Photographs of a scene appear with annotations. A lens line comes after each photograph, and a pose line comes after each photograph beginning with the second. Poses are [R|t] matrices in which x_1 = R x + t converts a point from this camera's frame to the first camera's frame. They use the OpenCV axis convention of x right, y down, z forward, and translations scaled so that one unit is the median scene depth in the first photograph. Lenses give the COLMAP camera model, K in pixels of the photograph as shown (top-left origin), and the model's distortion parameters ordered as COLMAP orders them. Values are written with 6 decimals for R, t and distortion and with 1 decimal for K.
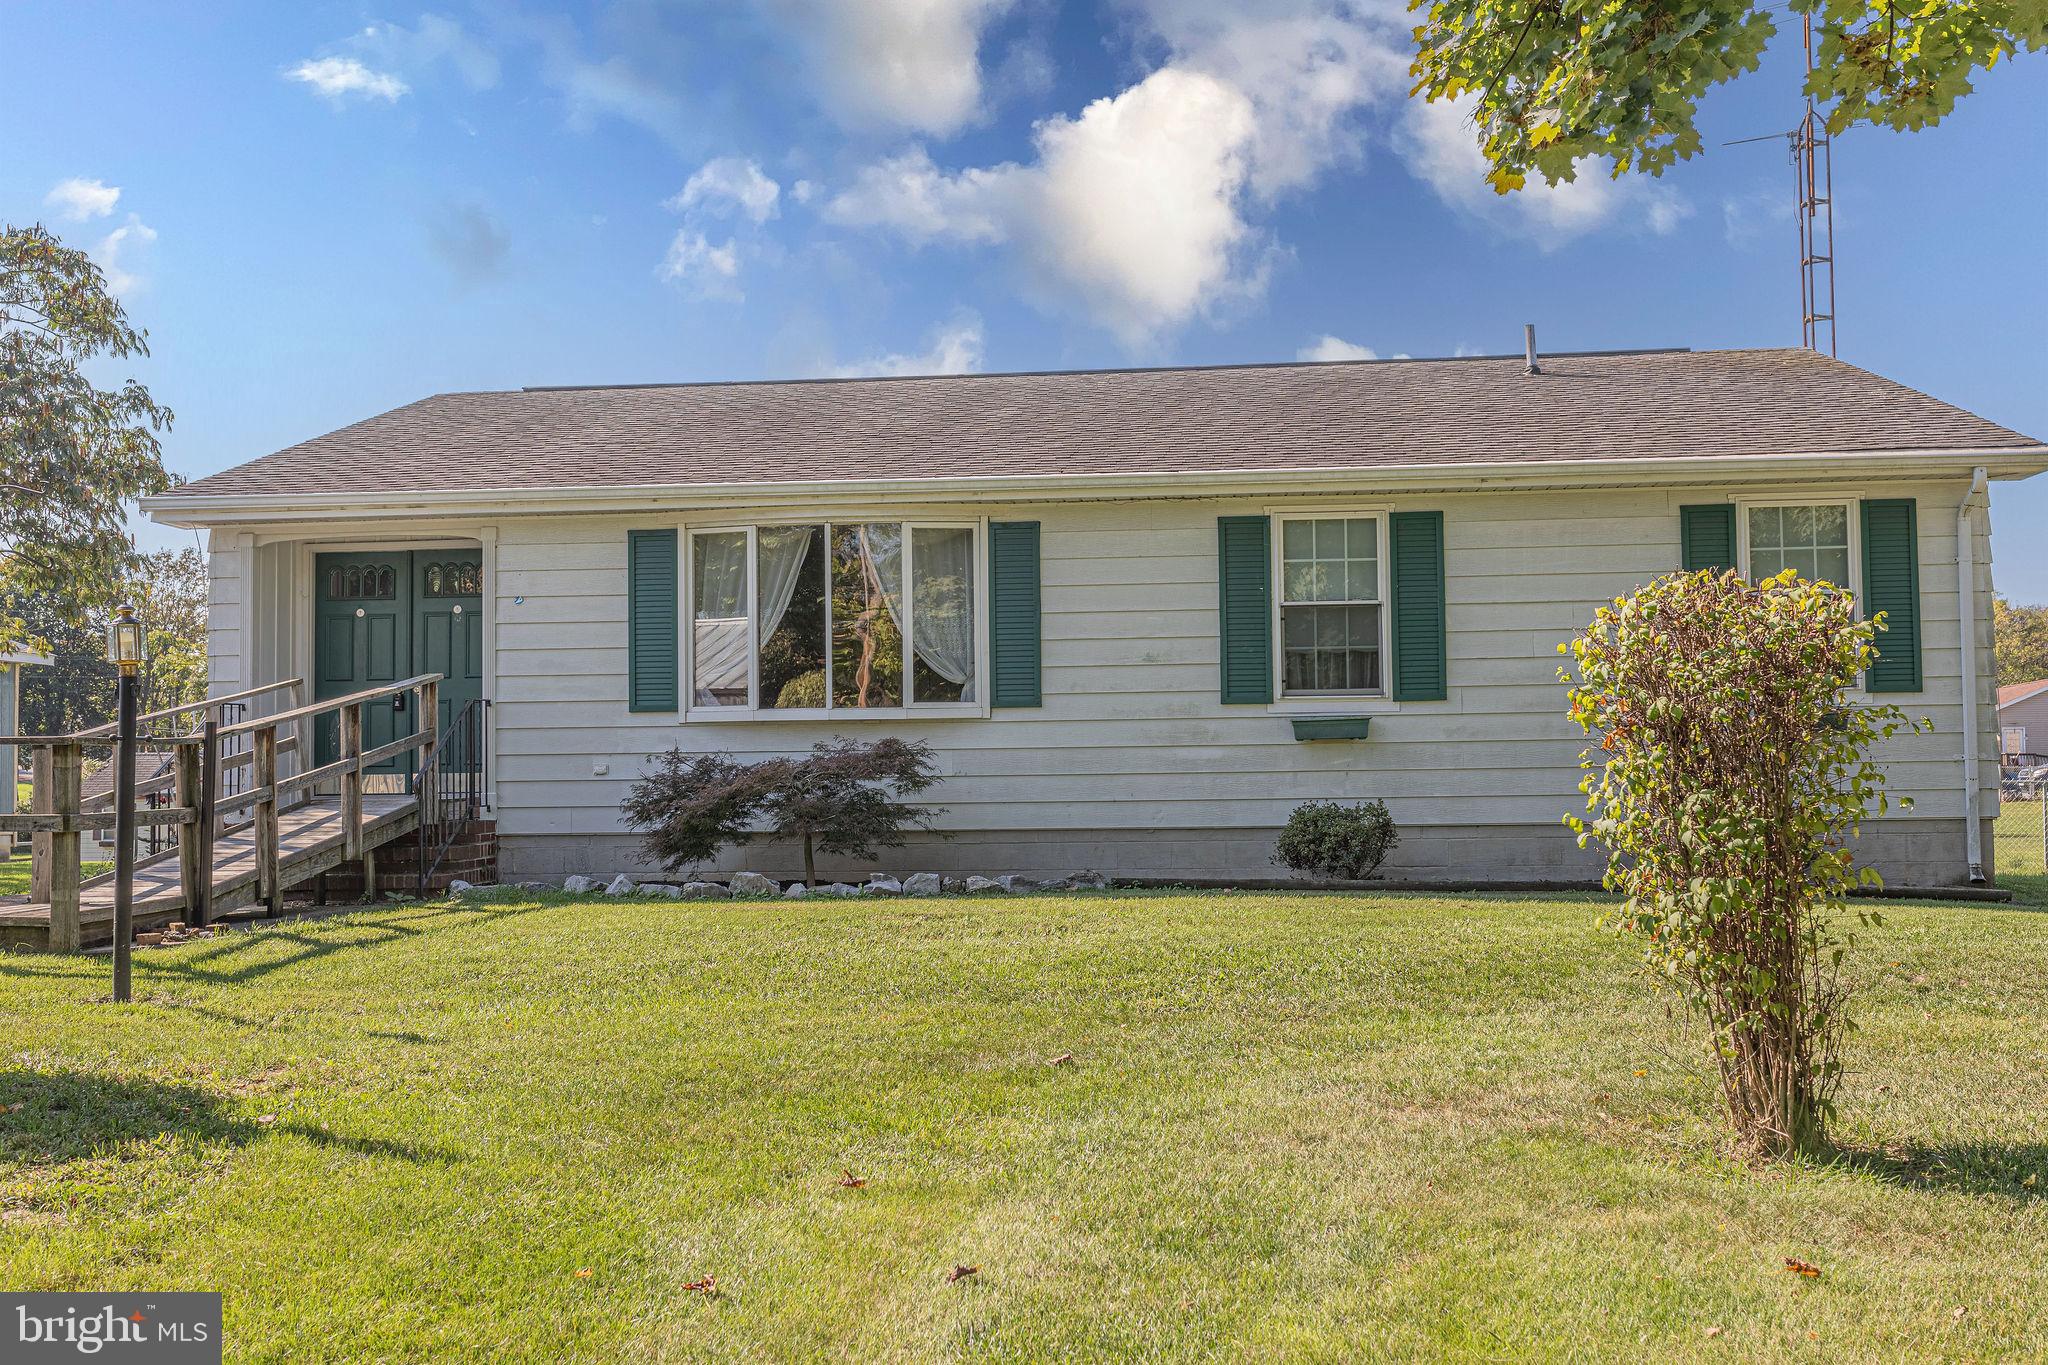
lens RADIAL K [[2012.1, 0, 1030.6], [0, 2012.1, 683.8], [0, 0, 1]] dist [0.005900, -0.013176]
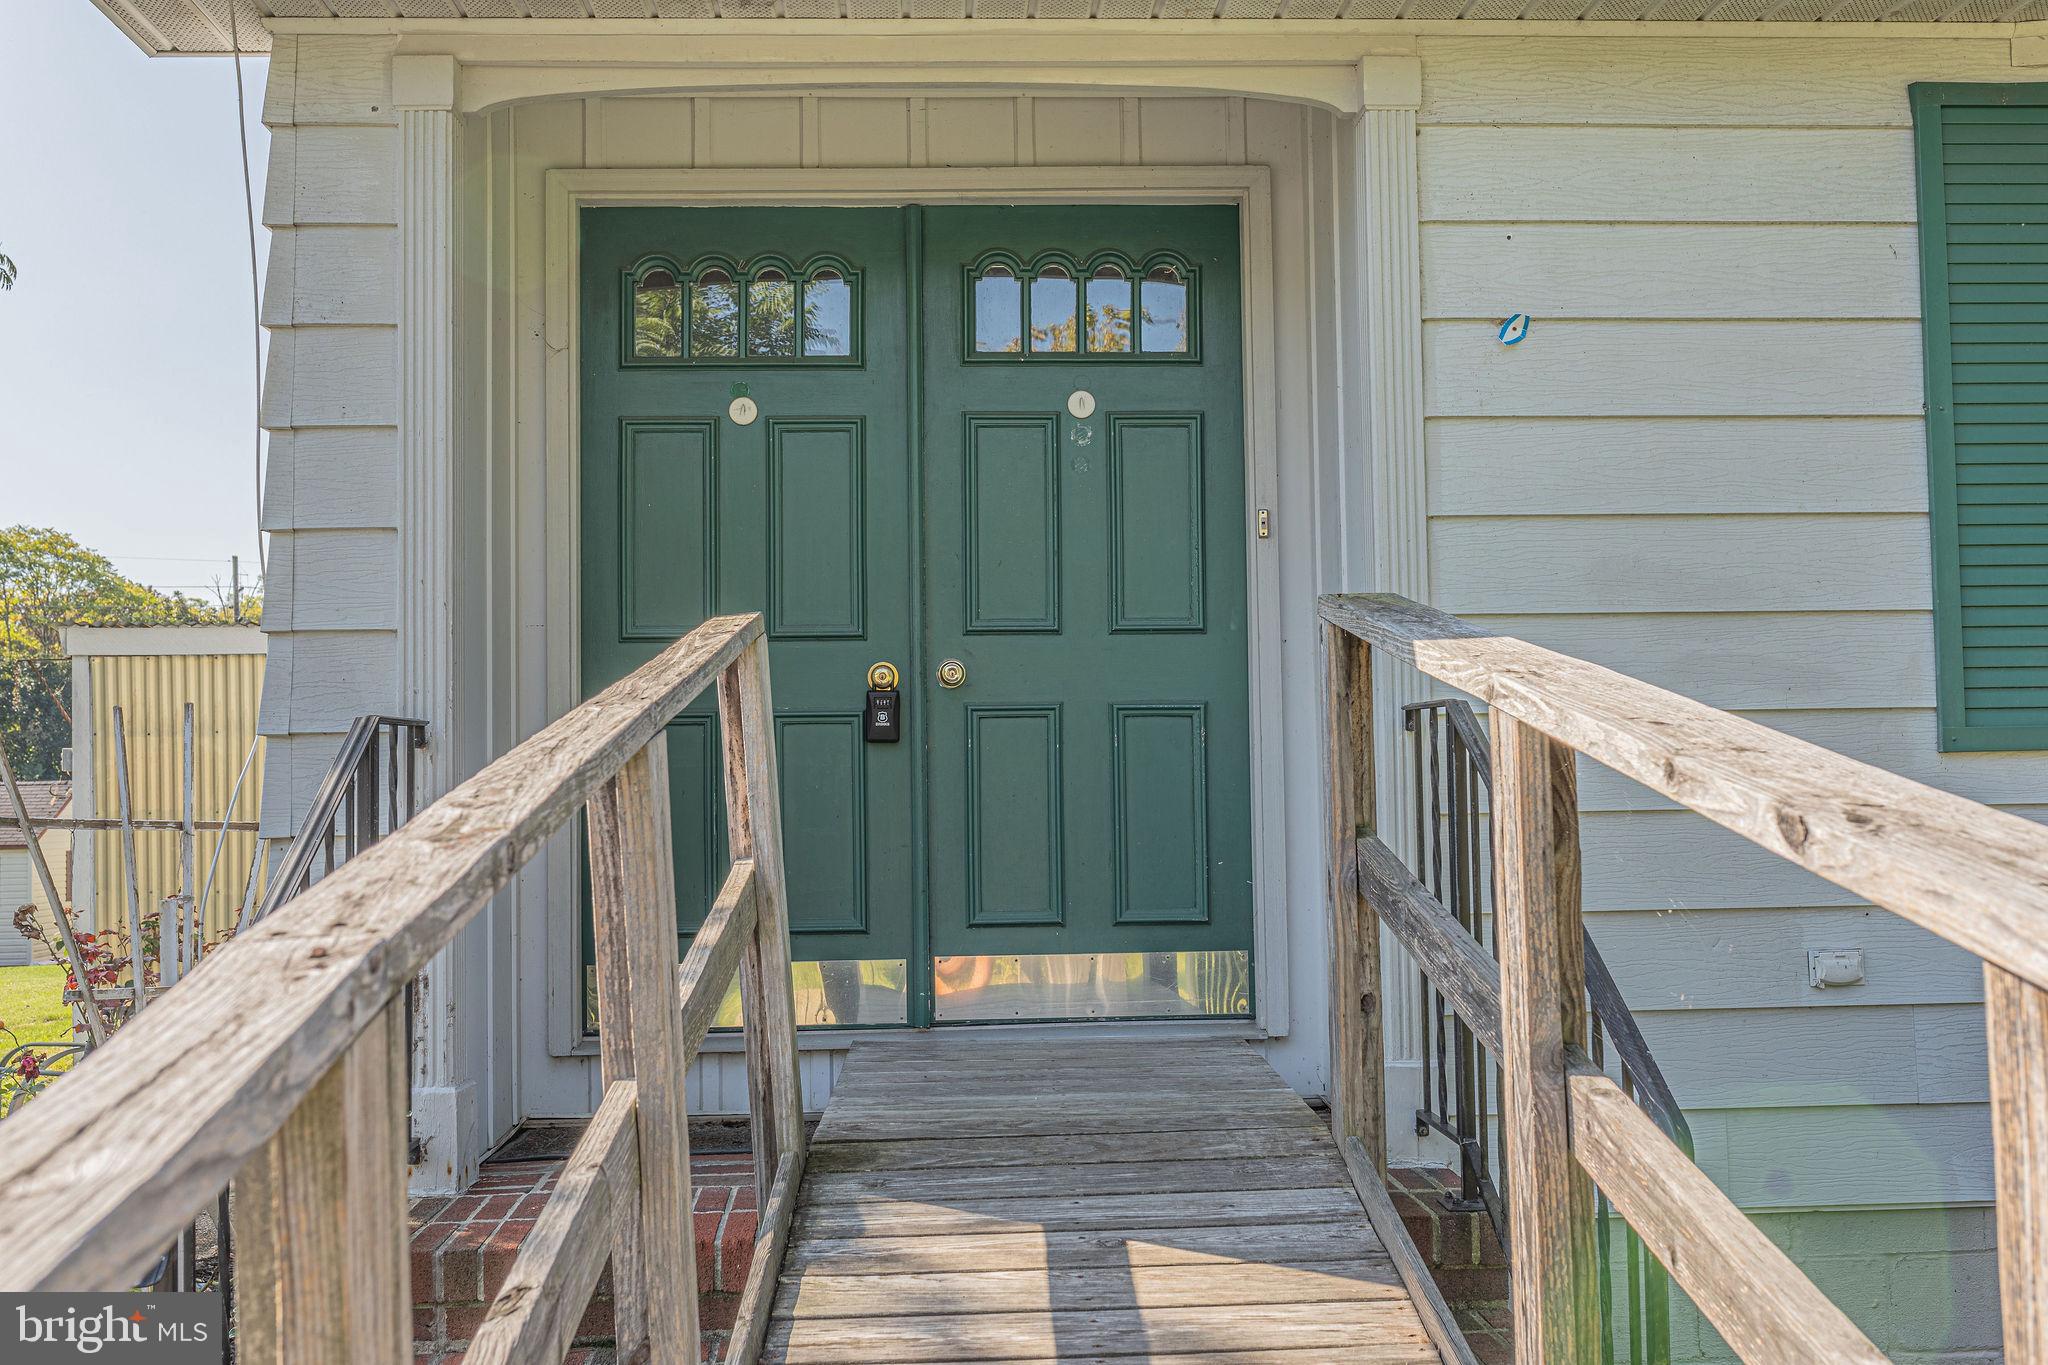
lens RADIAL K [[2012.1, 0, 1030.6], [0, 2012.1, 683.8], [0, 0, 1]] dist [0.005900, -0.013176]
pose [[0.988350, 0.005273, 0.152105, -0.372429], [-0.003724, 0.999938, -0.010469, 0.008582], [-0.152150, 0.009781, 0.988309, 0.777698]]
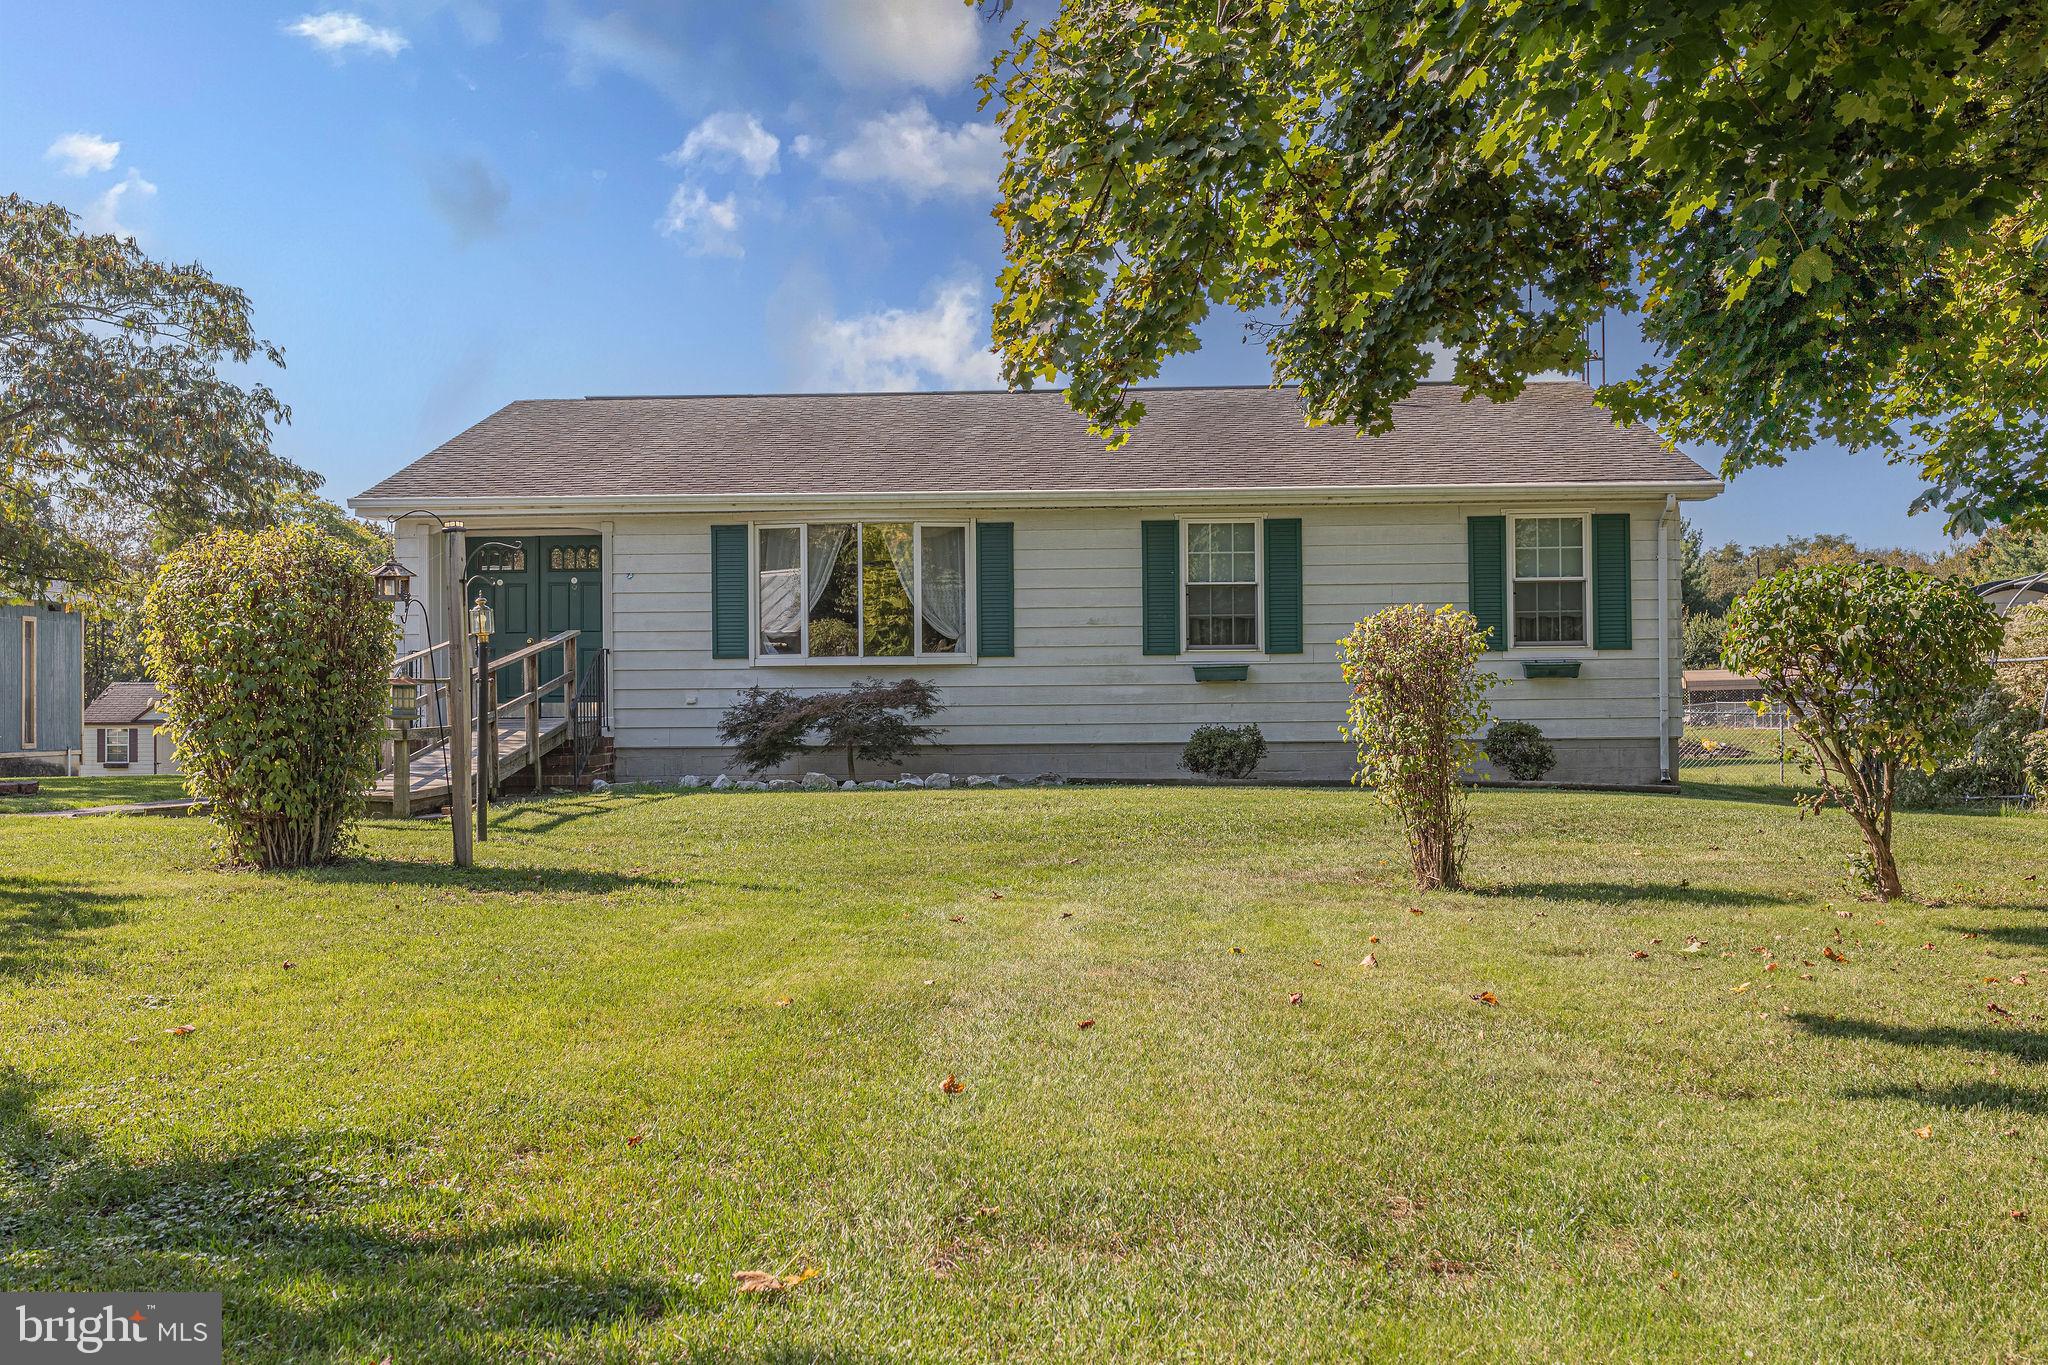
lens RADIAL K [[2012.1, 0, 1030.6], [0, 2012.1, 683.8], [0, 0, 1]] dist [0.005900, -0.013176]
pose [[0.998478, 0.003958, 0.055016, -0.060406], [-0.005835, 0.999404, 0.034013, -0.017189], [-0.054849, -0.034282, 0.997906, -0.393443]]
